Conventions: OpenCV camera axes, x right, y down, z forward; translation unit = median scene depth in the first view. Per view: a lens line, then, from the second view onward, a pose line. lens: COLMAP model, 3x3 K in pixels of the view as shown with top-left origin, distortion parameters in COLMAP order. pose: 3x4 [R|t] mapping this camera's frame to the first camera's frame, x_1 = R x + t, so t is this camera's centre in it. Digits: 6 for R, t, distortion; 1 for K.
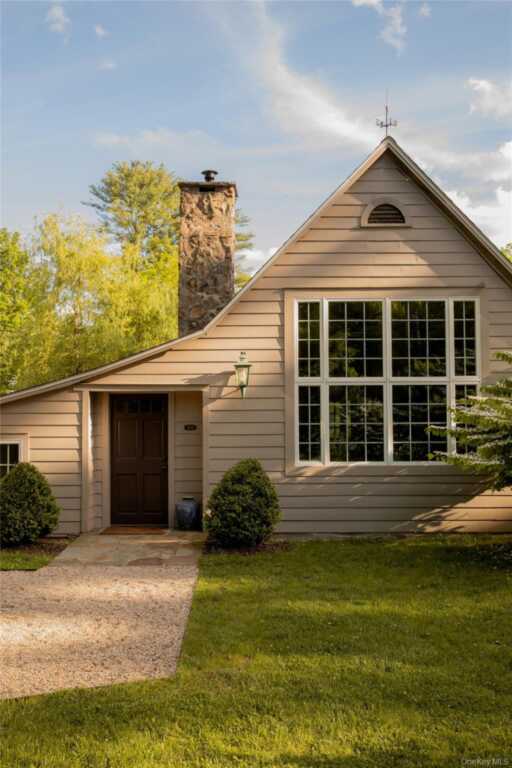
lens RADIAL K [[785.9, 0, 256.0], [0, 785.9, 384.0], [0, 0, 1]] dist [0.001557, 0.000464]
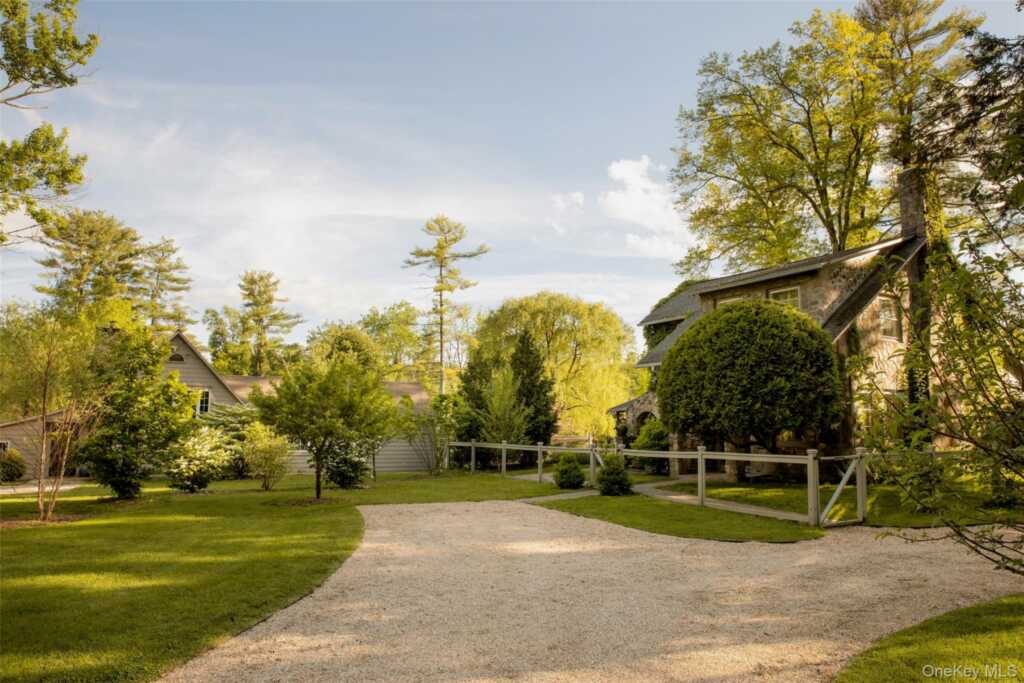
lens RADIAL K [[707.6, 0, 512.0], [0, 707.6, 341.5], [0, 0, 1]] dist [-0.137191, 0.137503]
pose [[0.913264, 0.066933, 0.401832, 0.028916], [-0.030641, 0.994902, -0.096079, -0.008918], [-0.406214, 0.075433, 0.910659, -0.180115]]
